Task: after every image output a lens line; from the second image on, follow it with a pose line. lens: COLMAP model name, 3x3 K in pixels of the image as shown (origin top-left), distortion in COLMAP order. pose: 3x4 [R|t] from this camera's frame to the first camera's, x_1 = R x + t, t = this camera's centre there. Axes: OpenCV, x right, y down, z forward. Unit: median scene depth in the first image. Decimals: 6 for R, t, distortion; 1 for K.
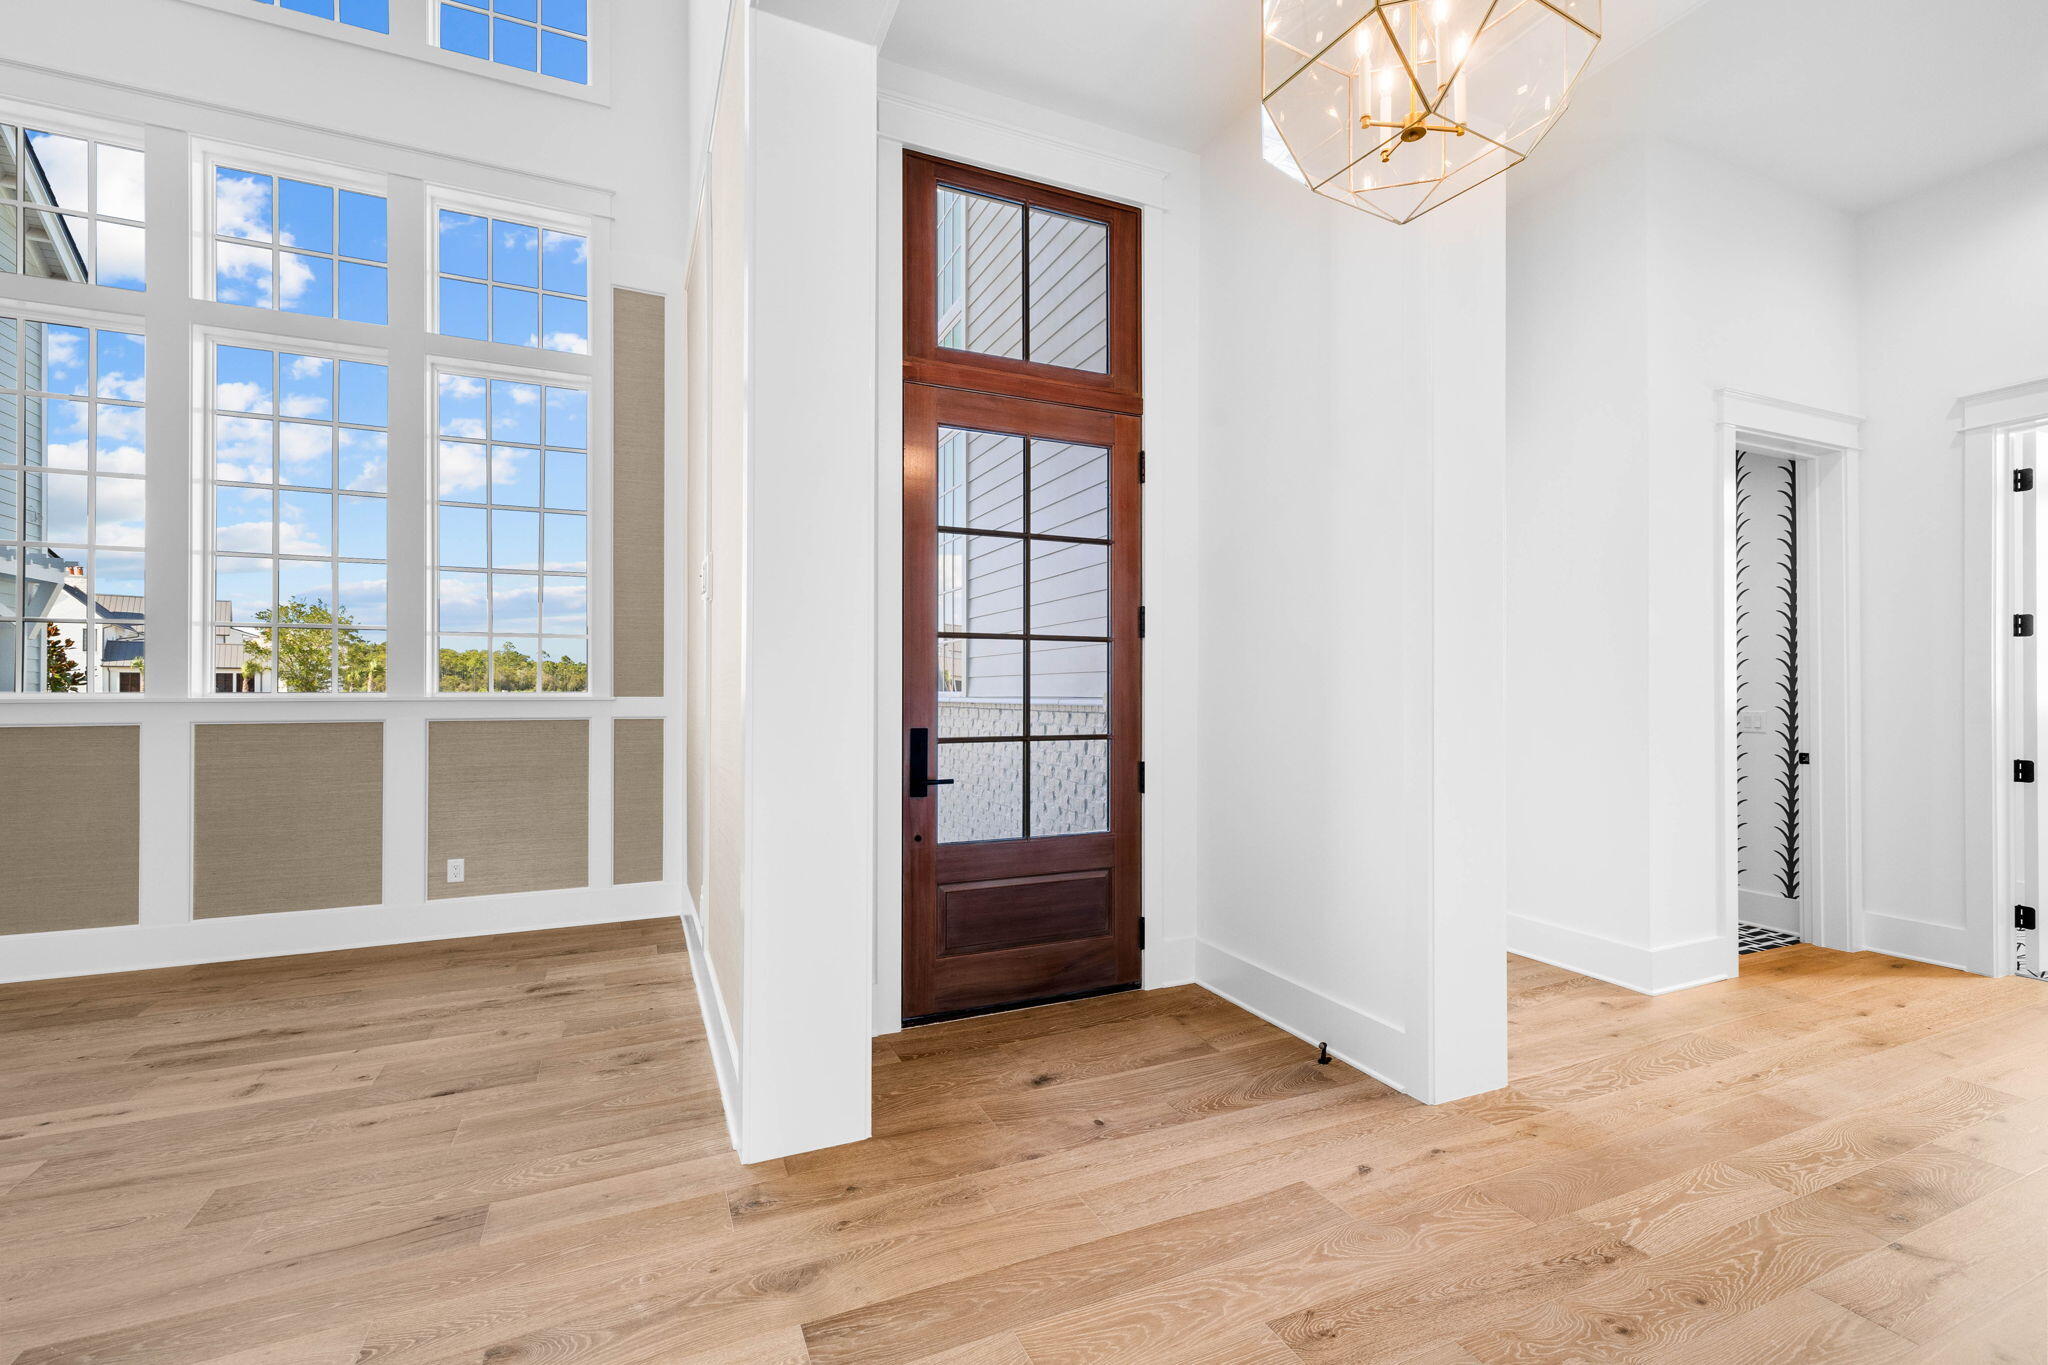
lens RADIAL K [[875.6, 0, 1015.9], [0, 875.6, 685.2], [0, 0, 1]] dist [0.000746, 0.000030]
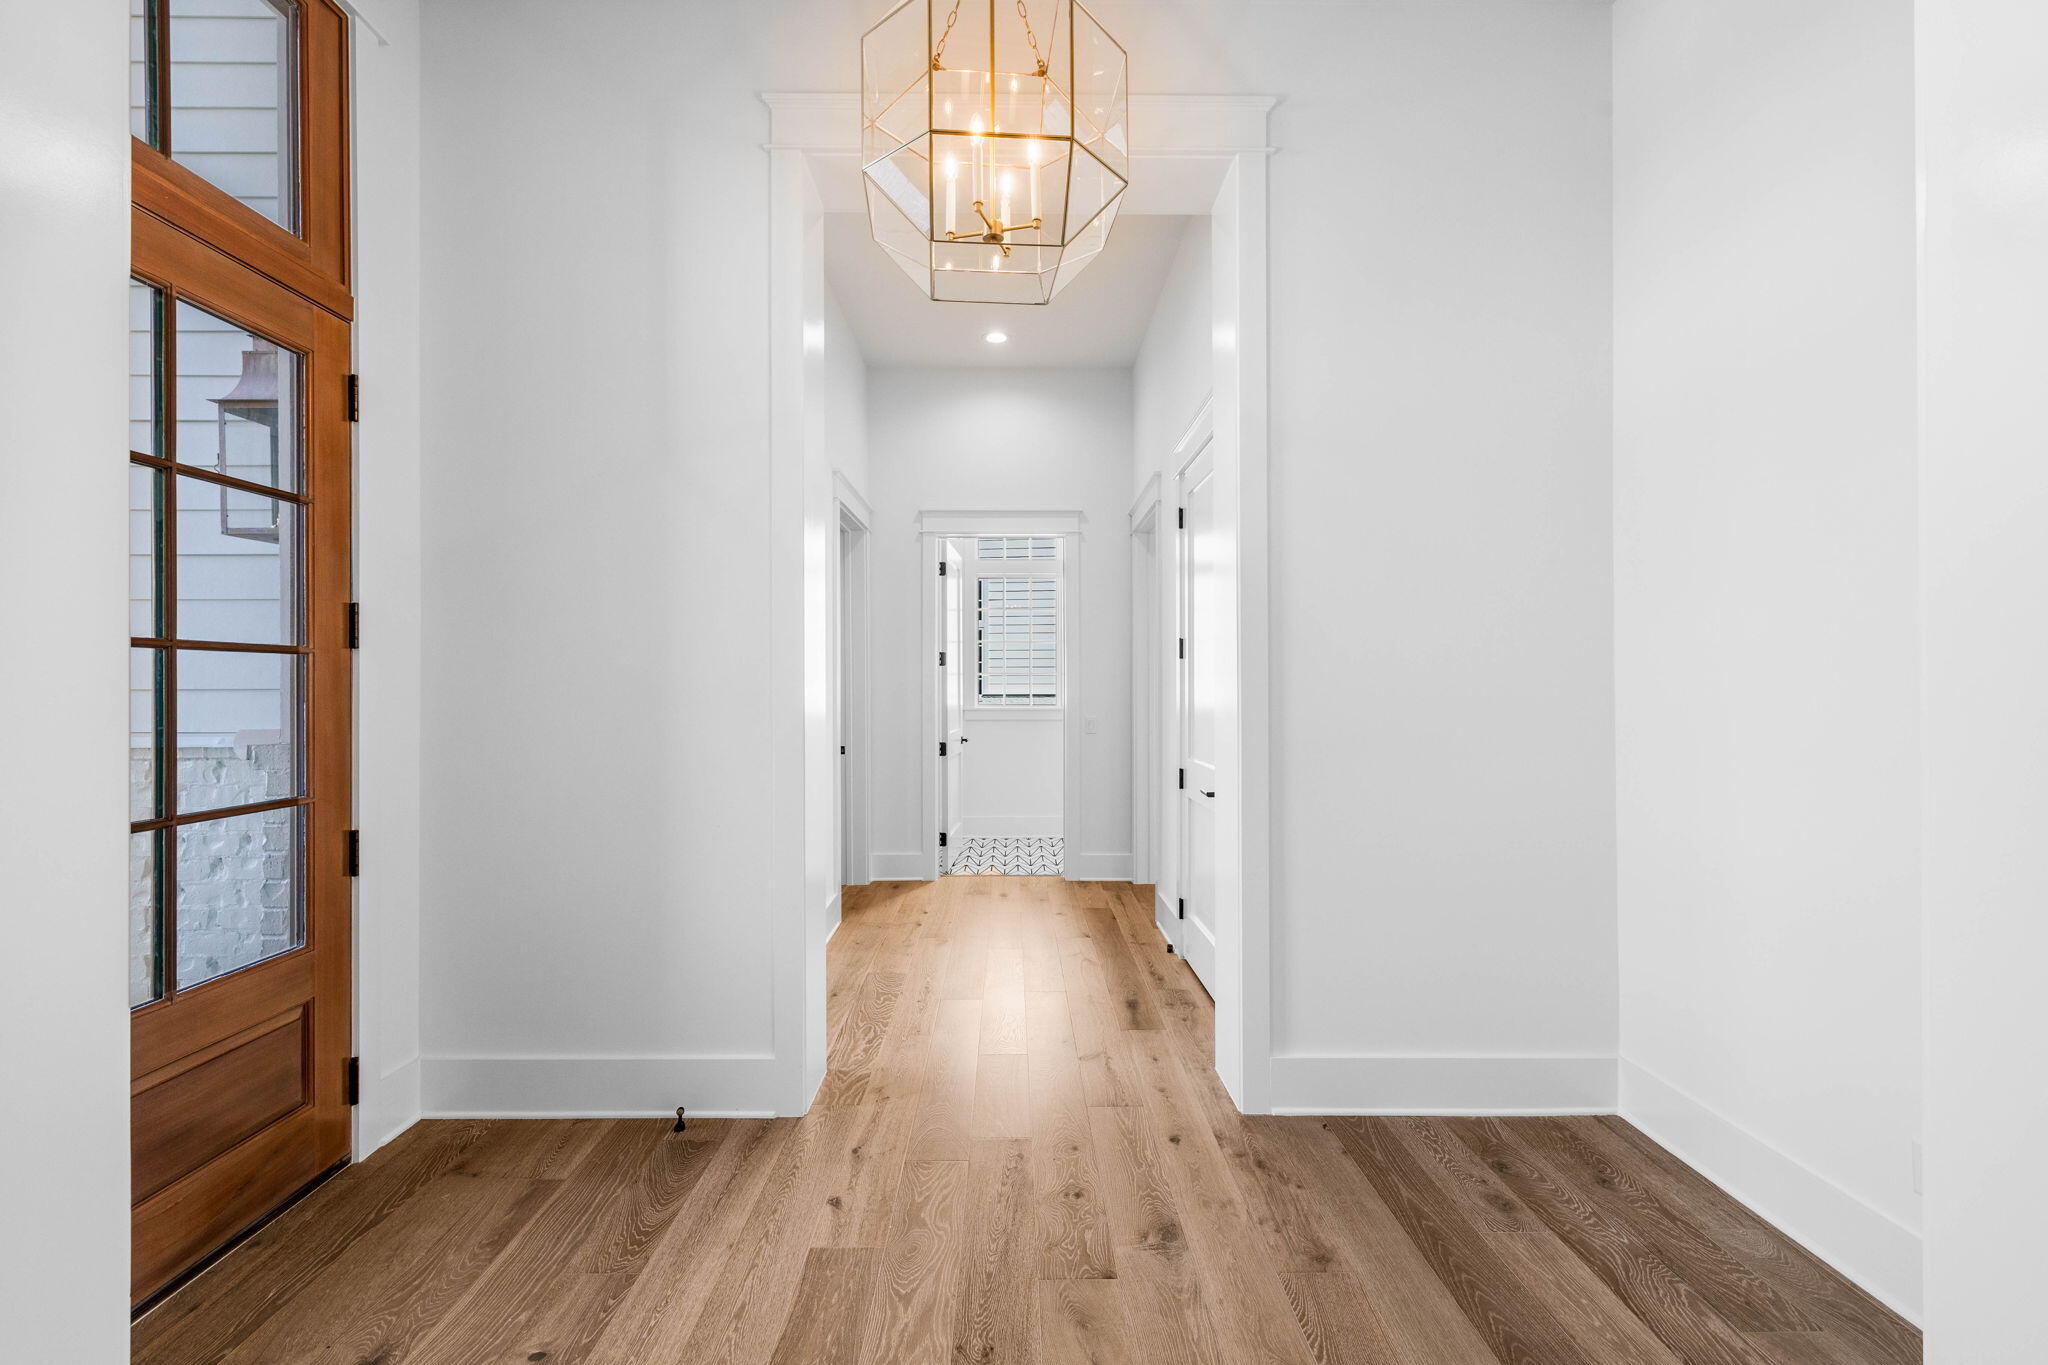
lens RADIAL K [[861.5, 0, 1019.3], [0, 861.5, 685.7], [0, 0, 1]] dist [0.003448, 0.000166]
pose [[0.396994, -0.004046, 0.917812, -0.297972], [-0.002246, 0.999983, 0.005380, -0.033760], [-0.917818, -0.004198, 0.396978, 0.286825]]
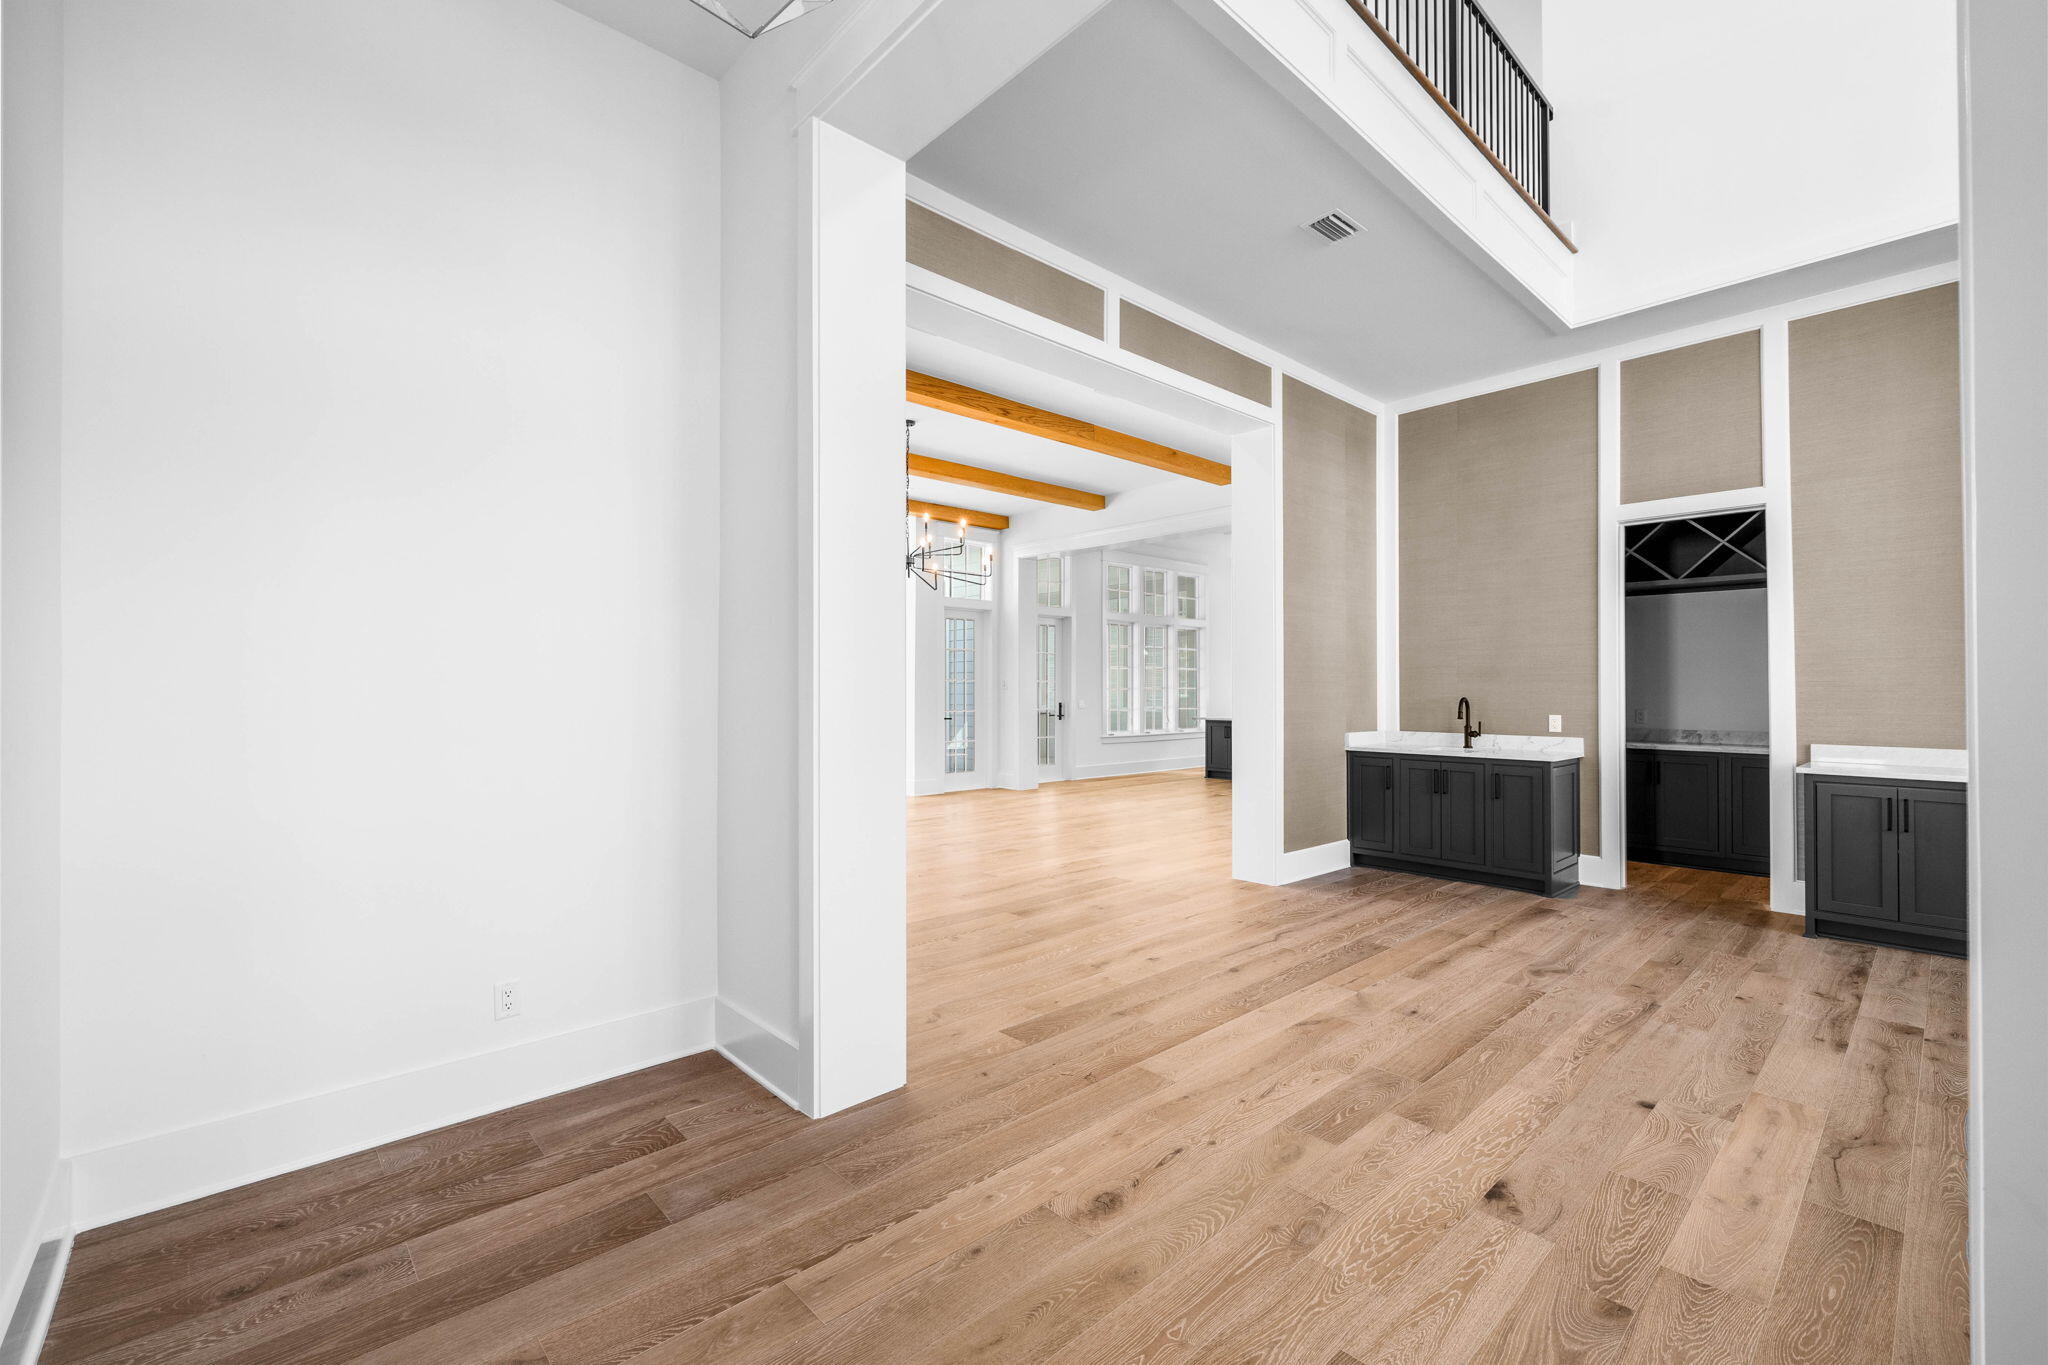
lens RADIAL K [[861.5, 0, 1019.3], [0, 861.5, 685.7], [0, 0, 1]] dist [0.003448, 0.000166]
pose [[-0.948749, -0.002023, -0.316024, 0.241411], [0.001351, 0.999944, -0.010457, -0.009513], [0.316028, -0.010348, -0.948693, 0.907965]]
